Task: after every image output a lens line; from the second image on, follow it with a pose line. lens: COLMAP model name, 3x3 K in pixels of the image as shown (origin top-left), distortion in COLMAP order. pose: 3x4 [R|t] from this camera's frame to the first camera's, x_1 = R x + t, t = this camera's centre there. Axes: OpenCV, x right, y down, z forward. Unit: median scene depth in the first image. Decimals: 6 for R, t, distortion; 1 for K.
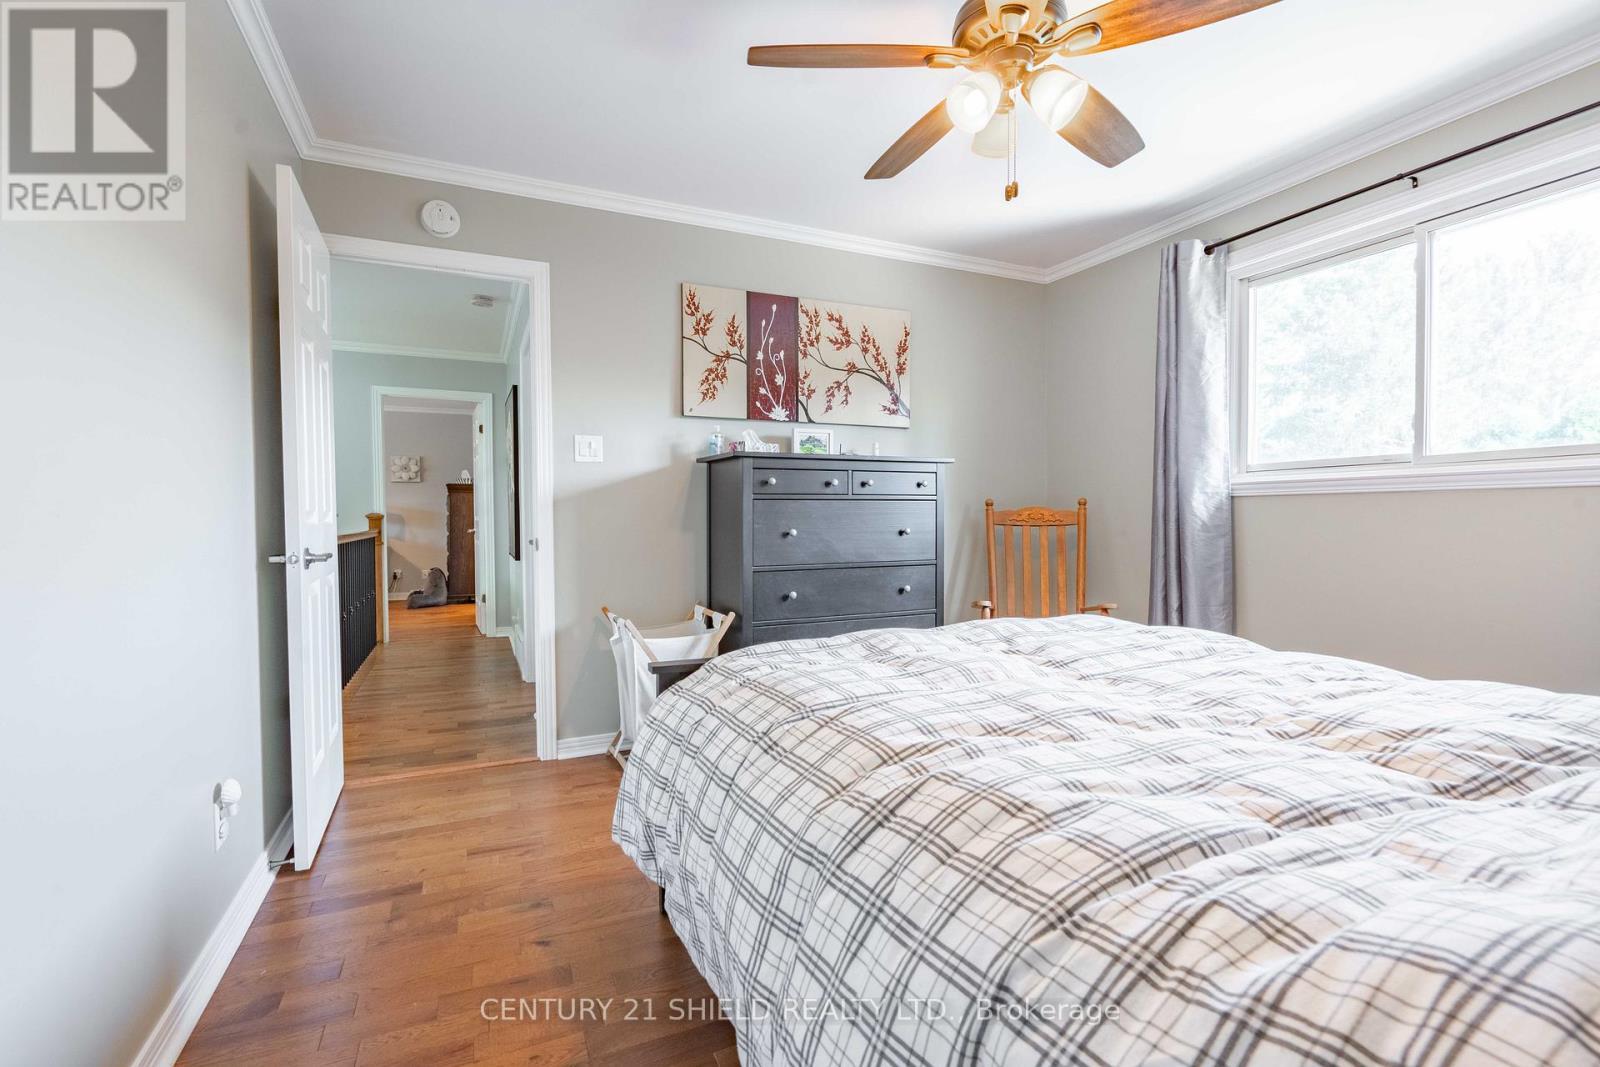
lens RADIAL K [[729.7, 0, 800.0], [0, 729.7, 533.5], [0, 0, 1]] dist [-0.000224, 0.000297]
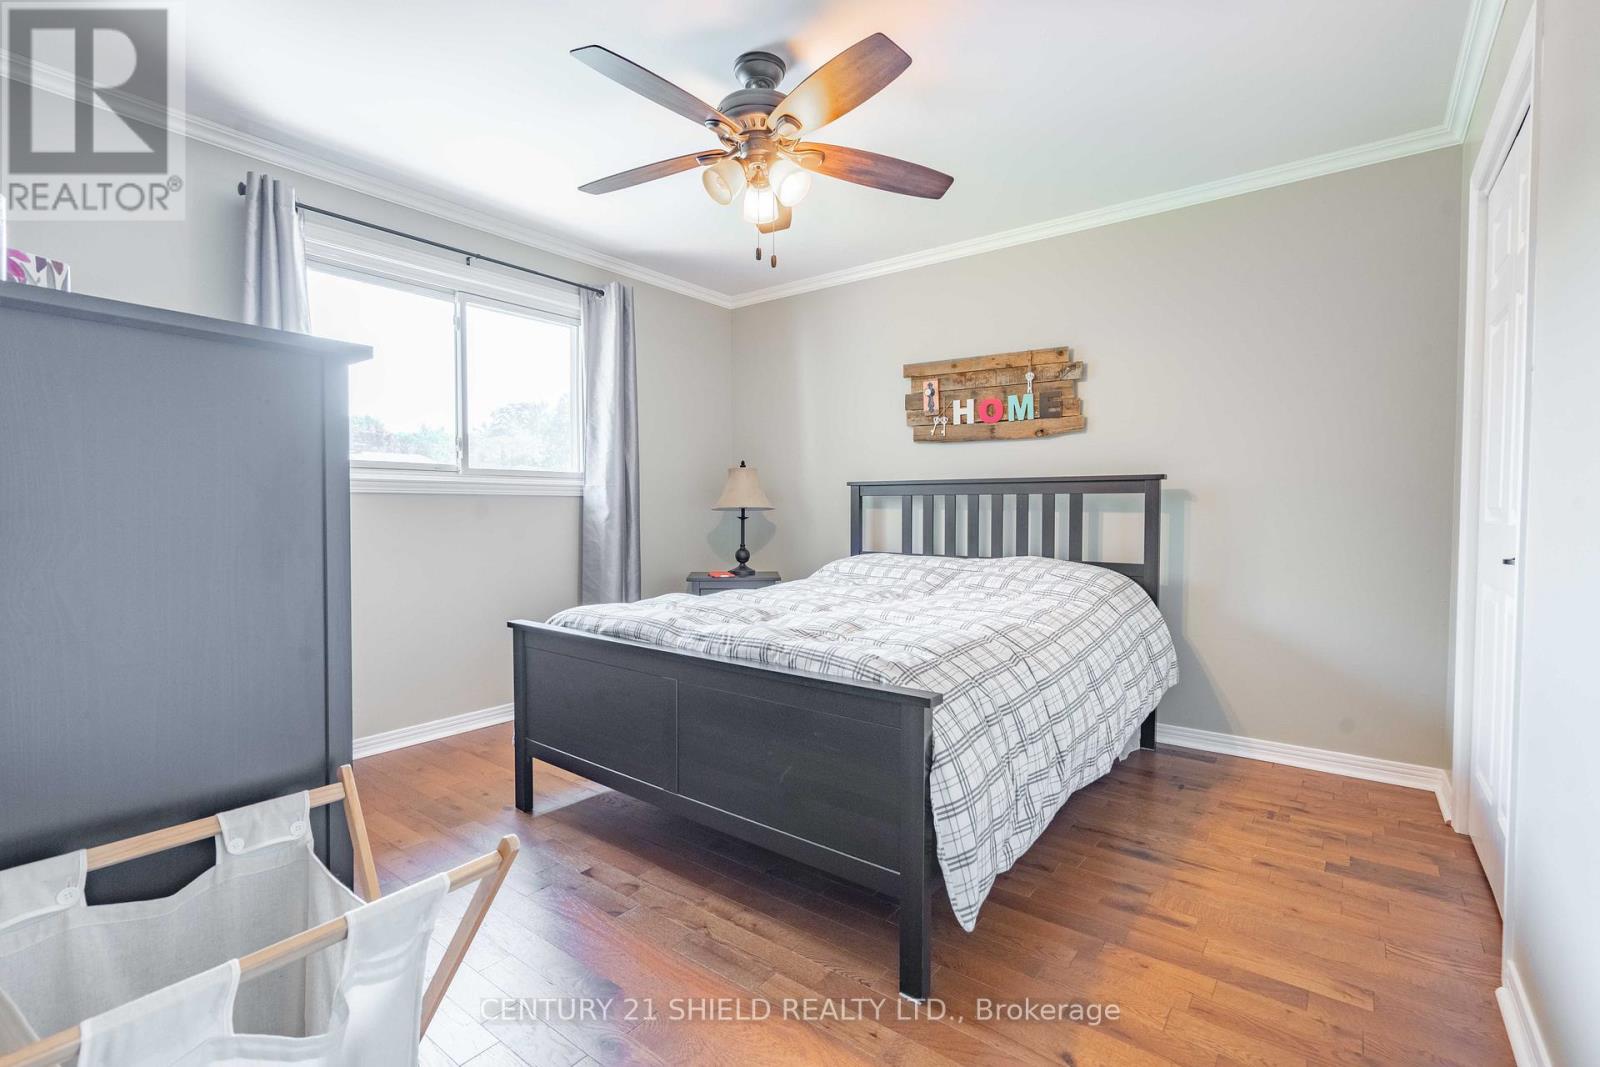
lens RADIAL K [[729.7, 0, 800.0], [0, 729.7, 533.5], [0, 0, 1]] dist [-0.000224, 0.000297]
pose [[-0.471442, -0.014375, 0.881780, -0.609183], [0.024640, 0.999262, 0.029464, -0.011744], [-0.881553, 0.035617, -0.470740, 1.097788]]
